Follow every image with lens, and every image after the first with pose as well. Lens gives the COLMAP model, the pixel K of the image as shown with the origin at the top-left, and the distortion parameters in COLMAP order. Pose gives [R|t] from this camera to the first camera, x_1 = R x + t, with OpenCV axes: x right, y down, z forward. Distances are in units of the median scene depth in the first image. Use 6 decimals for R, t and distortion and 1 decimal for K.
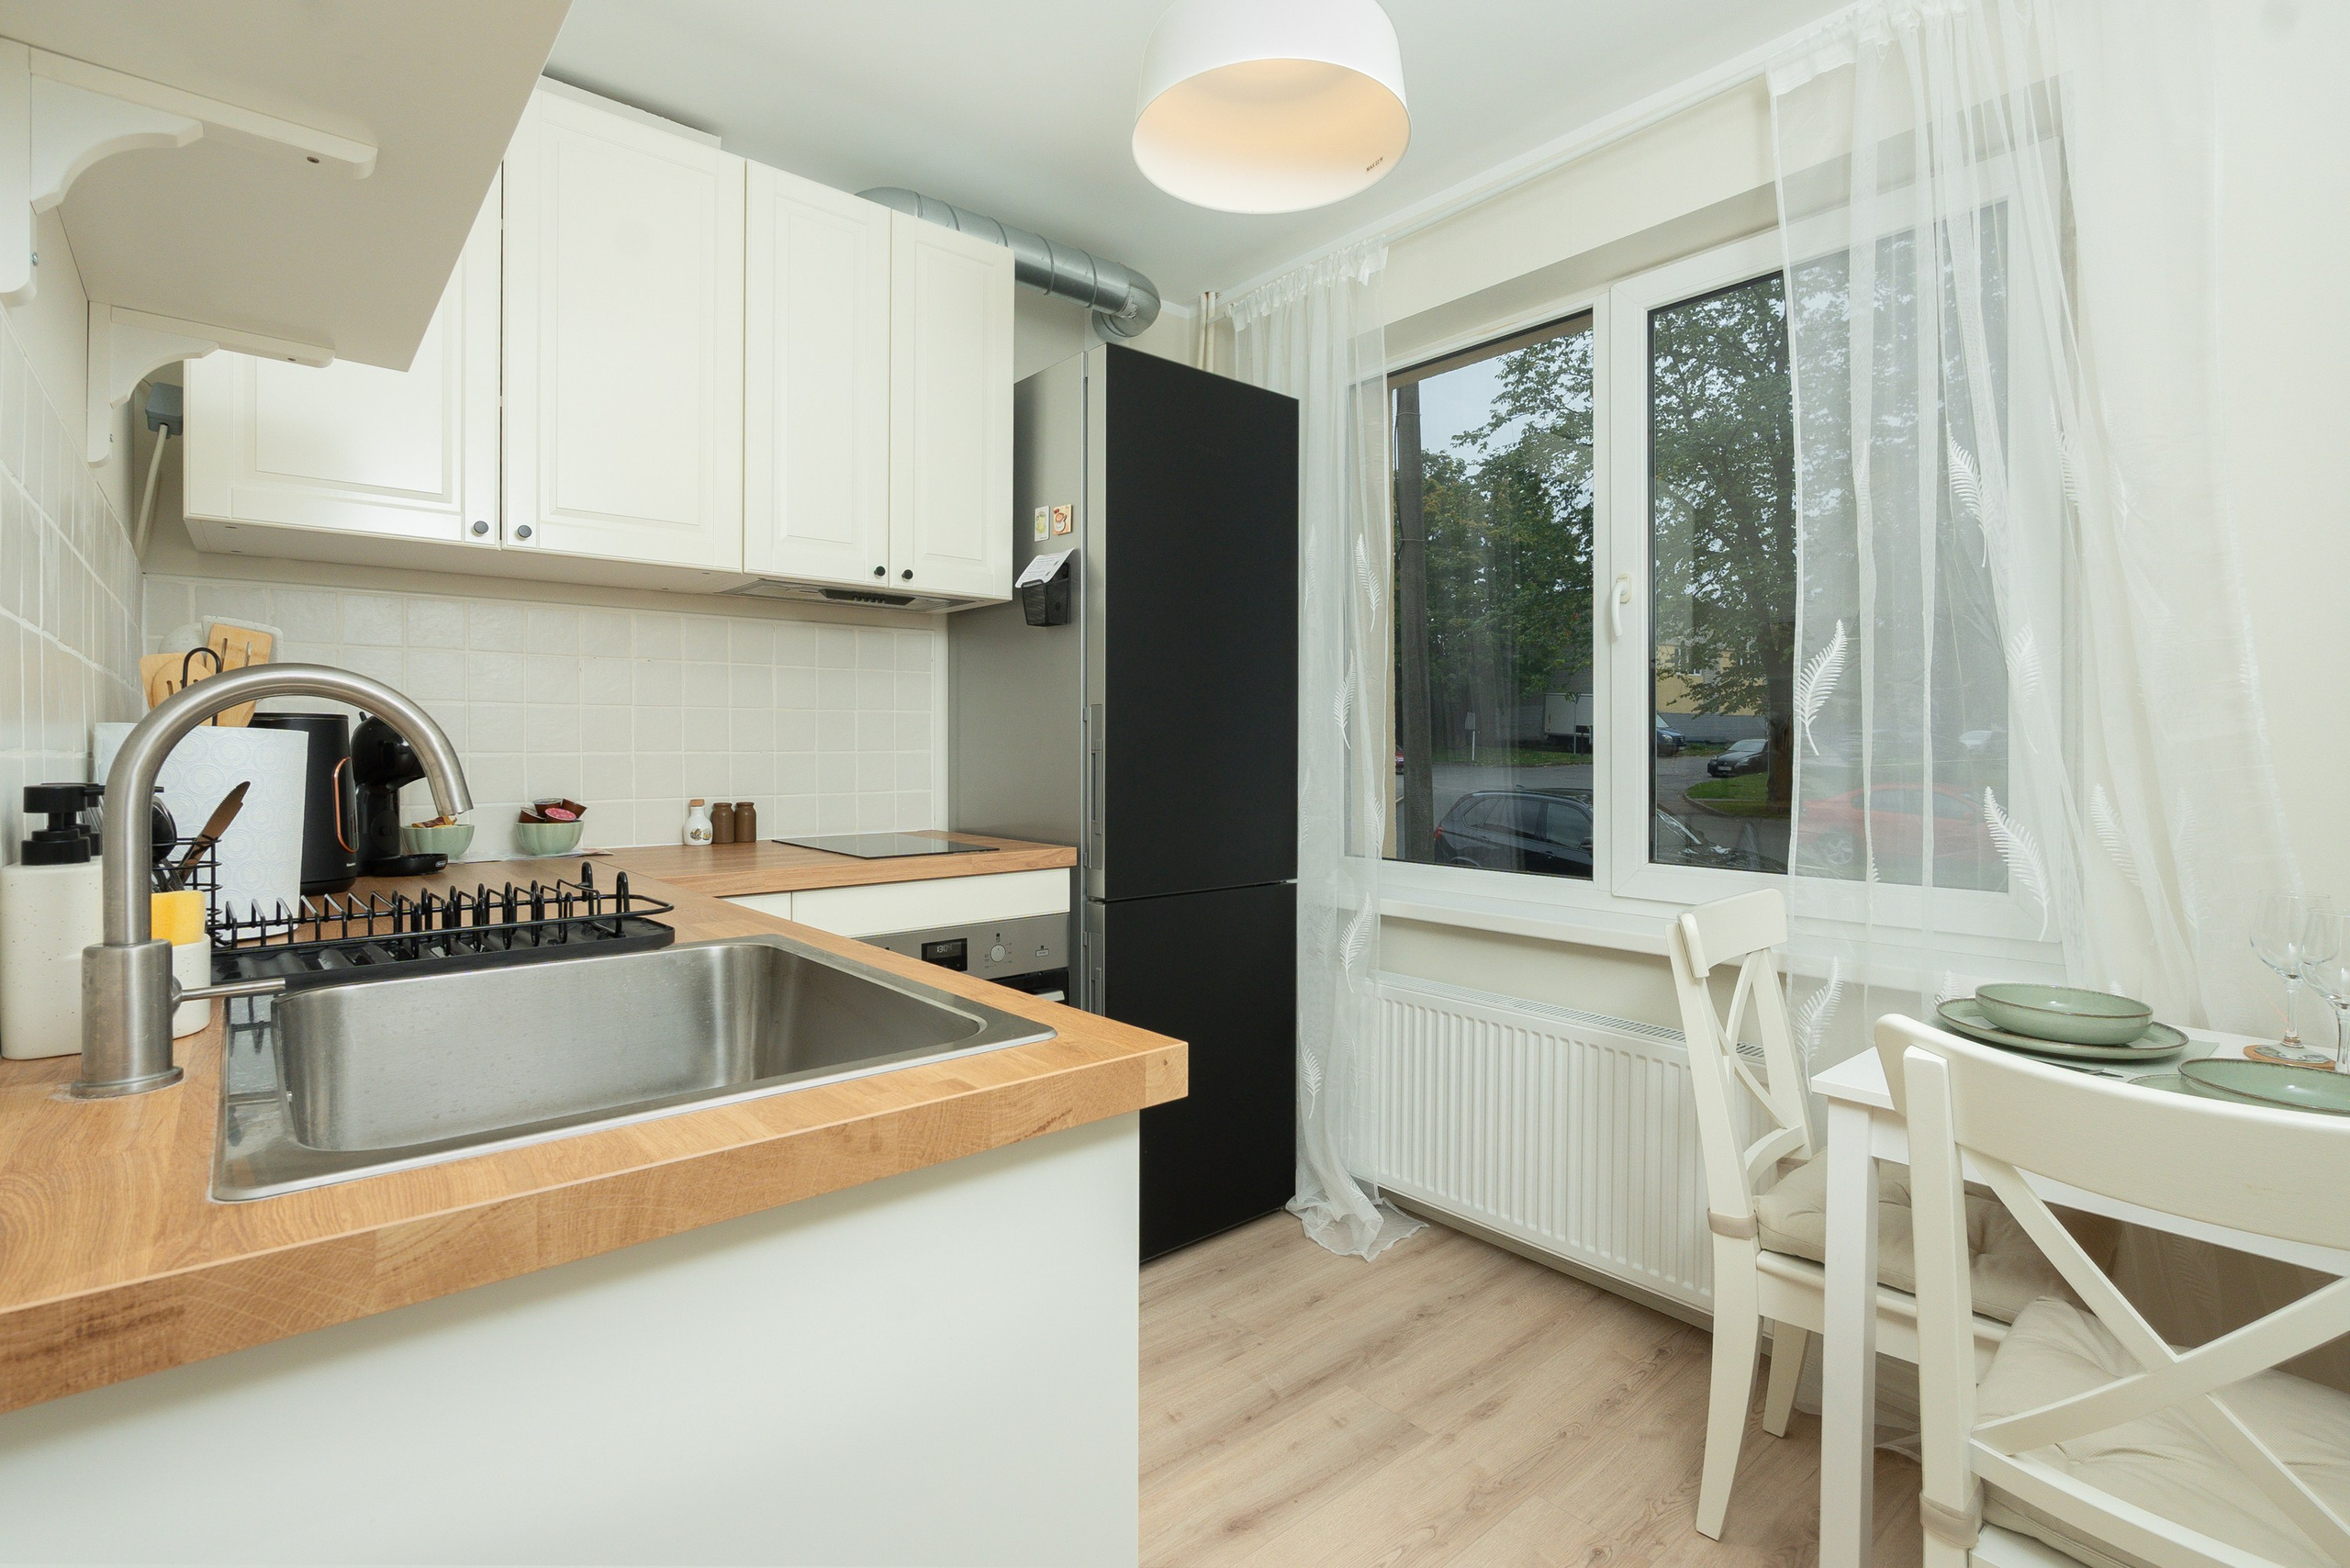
lens RADIAL K [[1083.0, 0, 1212.6], [0, 1083.0, 782.5], [0, 0, 1]] dist [-0.014501, -0.000212]
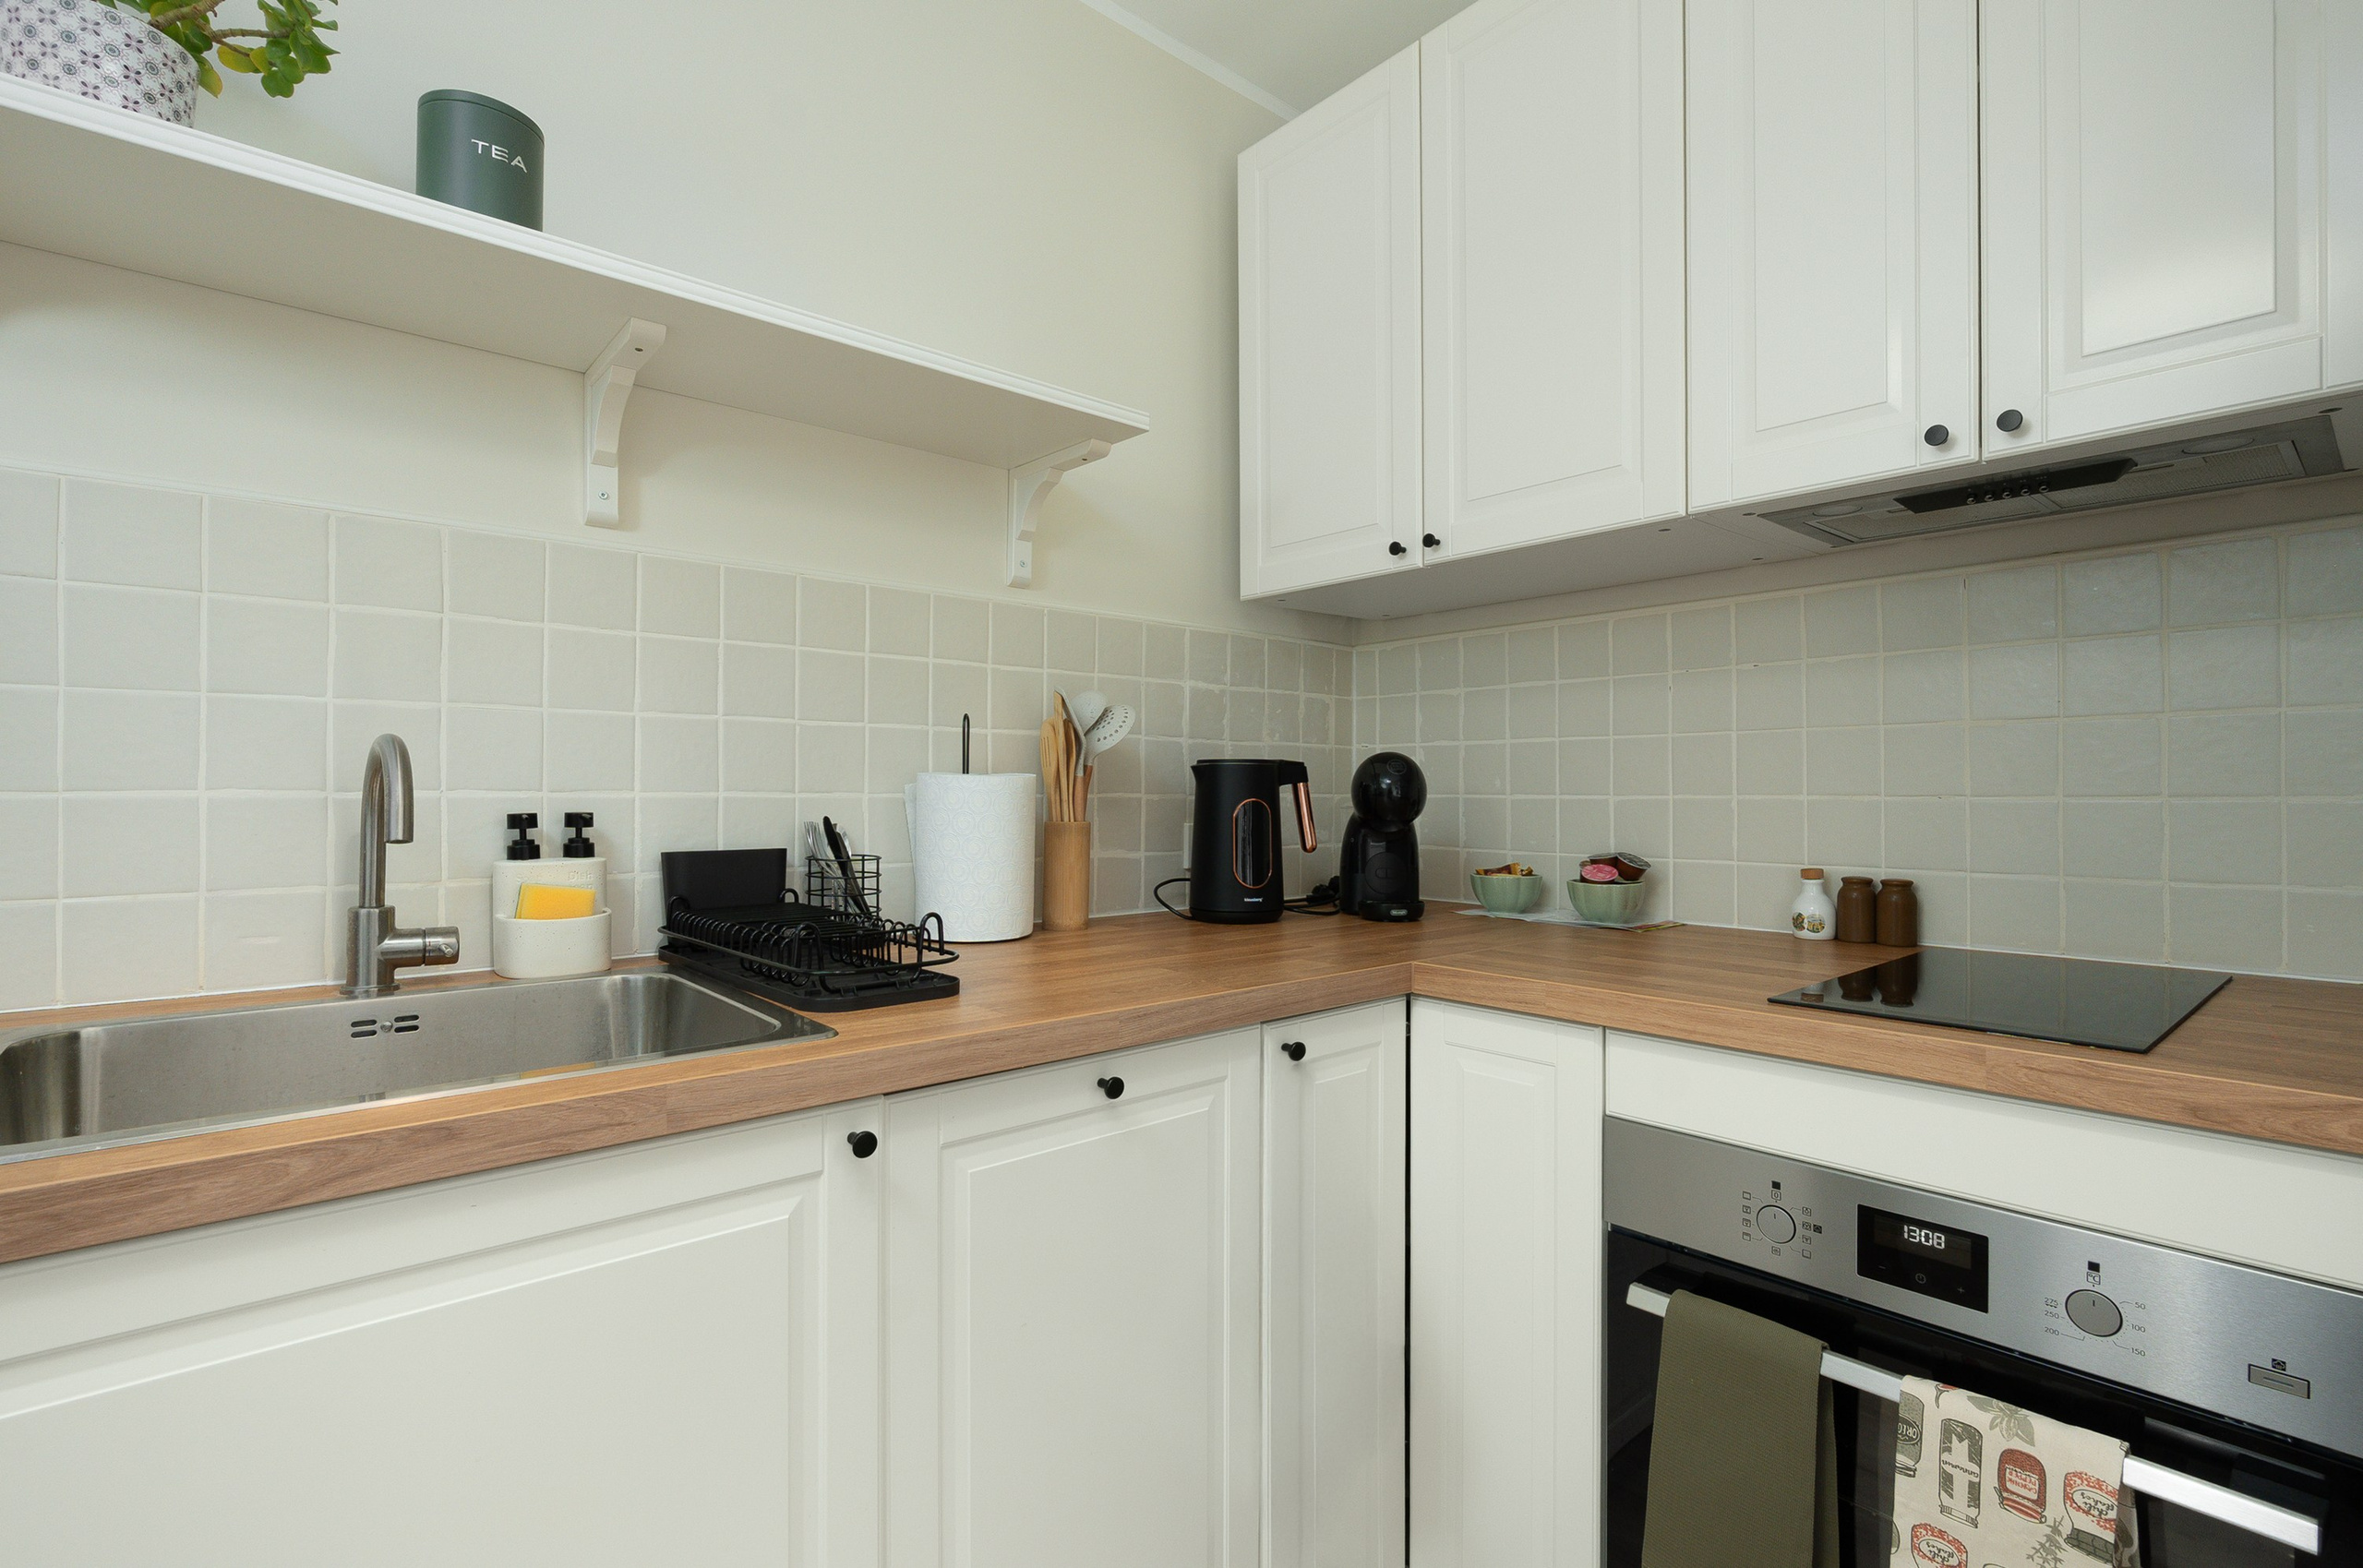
lens RADIAL K [[1088.9, 0, 1219.3], [0, 1088.9, 782.5], [0, 0, 1]] dist [-0.014501, -0.000212]
pose [[-0.017504, -0.009312, -0.999803, 0.192391], [-0.032114, 0.999446, -0.008746, -0.019933], [0.999331, 0.031954, -0.017793, 0.684745]]
